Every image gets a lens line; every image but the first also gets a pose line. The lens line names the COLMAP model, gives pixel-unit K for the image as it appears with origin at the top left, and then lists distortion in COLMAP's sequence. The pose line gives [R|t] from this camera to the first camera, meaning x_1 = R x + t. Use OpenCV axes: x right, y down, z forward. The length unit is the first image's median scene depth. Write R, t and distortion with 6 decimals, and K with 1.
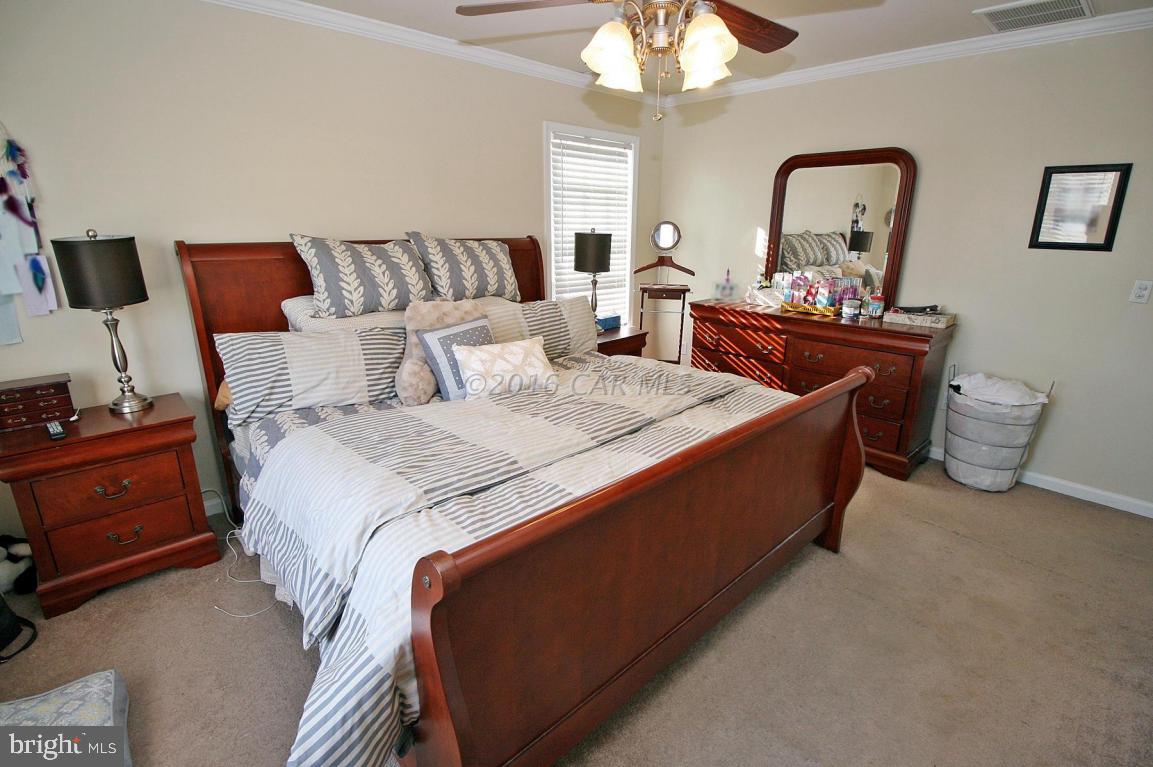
lens RADIAL K [[541.5, 0, 575.9], [0, 541.5, 385.0], [0, 0, 1]] dist [-0.002893, -0.010767]
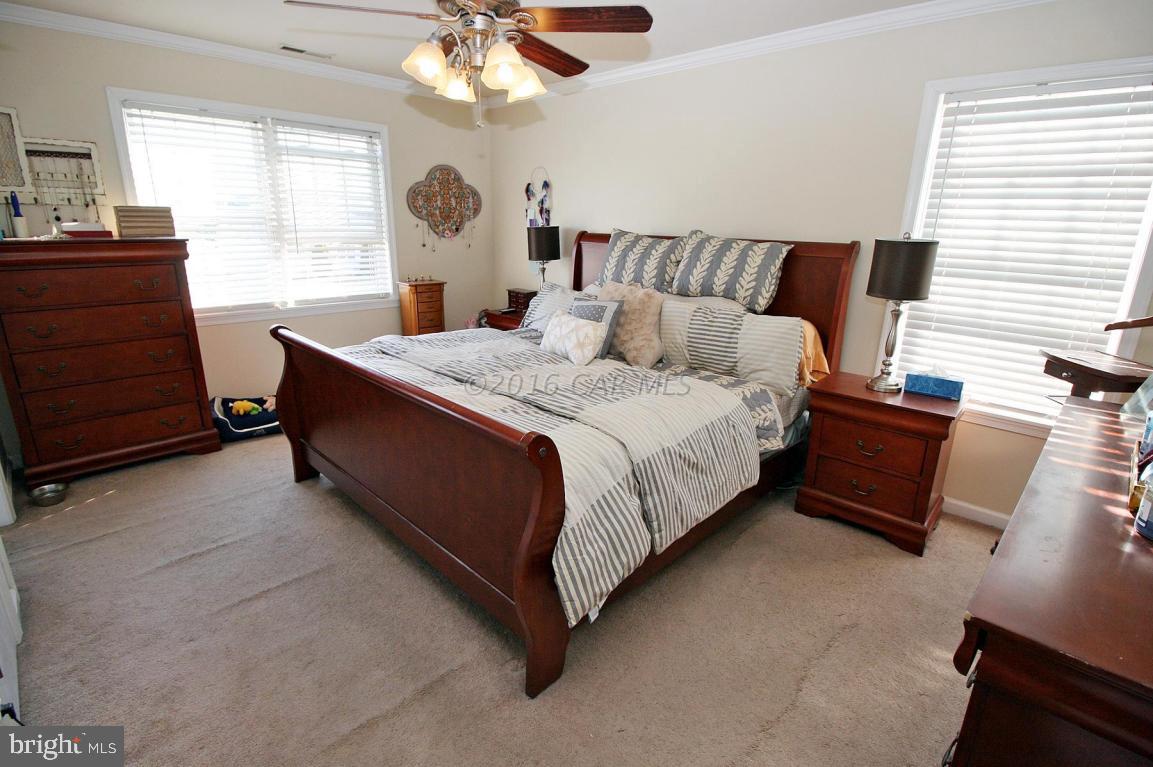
lens RADIAL K [[541.5, 0, 575.7], [0, 541.5, 383.4], [0, 0, 1]] dist [-0.002893, -0.010767]
pose [[0.034158, 0.282138, -0.958765, 0.919029], [-0.301401, 0.917569, 0.259277, -0.220142], [0.952886, 0.280116, 0.116379, 0.763298]]
